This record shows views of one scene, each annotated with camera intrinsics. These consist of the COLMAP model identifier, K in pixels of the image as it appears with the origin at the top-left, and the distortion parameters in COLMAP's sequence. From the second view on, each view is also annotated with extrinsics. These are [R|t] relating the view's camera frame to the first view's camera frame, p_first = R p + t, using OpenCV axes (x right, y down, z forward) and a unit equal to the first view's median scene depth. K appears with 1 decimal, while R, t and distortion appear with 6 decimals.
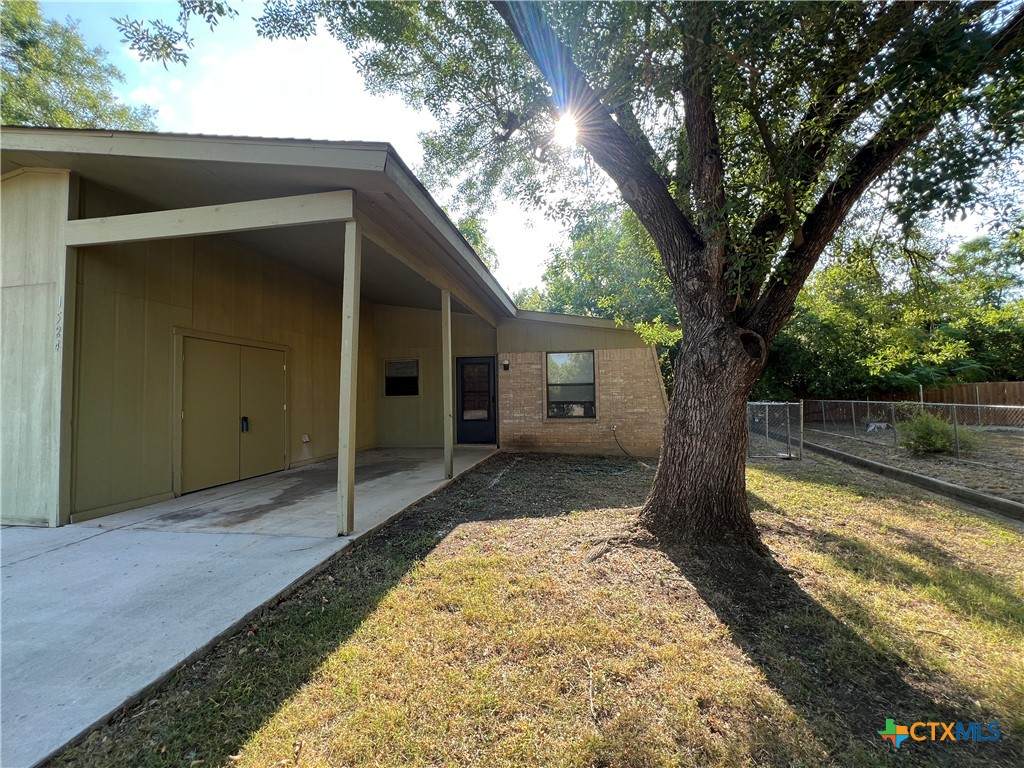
lens RADIAL K [[409.3, 0, 509.5], [0, 409.3, 384.6], [0, 0, 1]] dist [-0.001656, 0.000320]
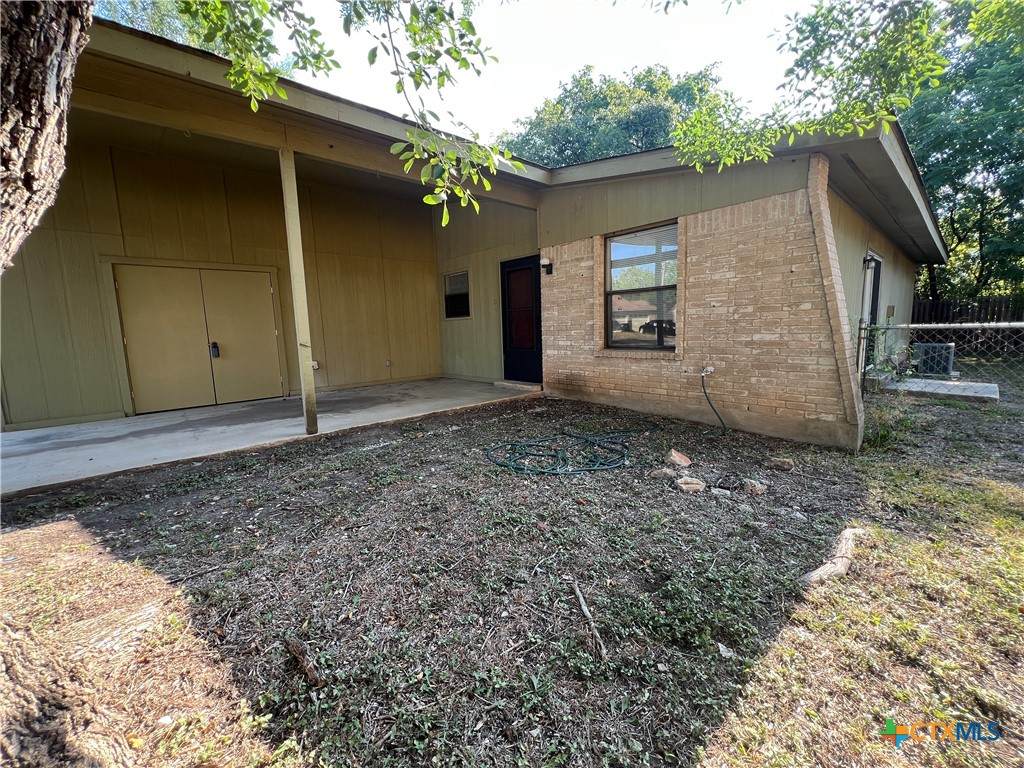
lens RADIAL K [[409.3, 0, 510.7], [0, 409.3, 380.8], [0, 0, 1]] dist [-0.001656, 0.000320]
pose [[0.792818, 0.071042, -0.605304, 0.835164], [0.037802, 0.985539, 0.165181, 0.052835], [0.608285, -0.153840, 0.778667, 1.016539]]
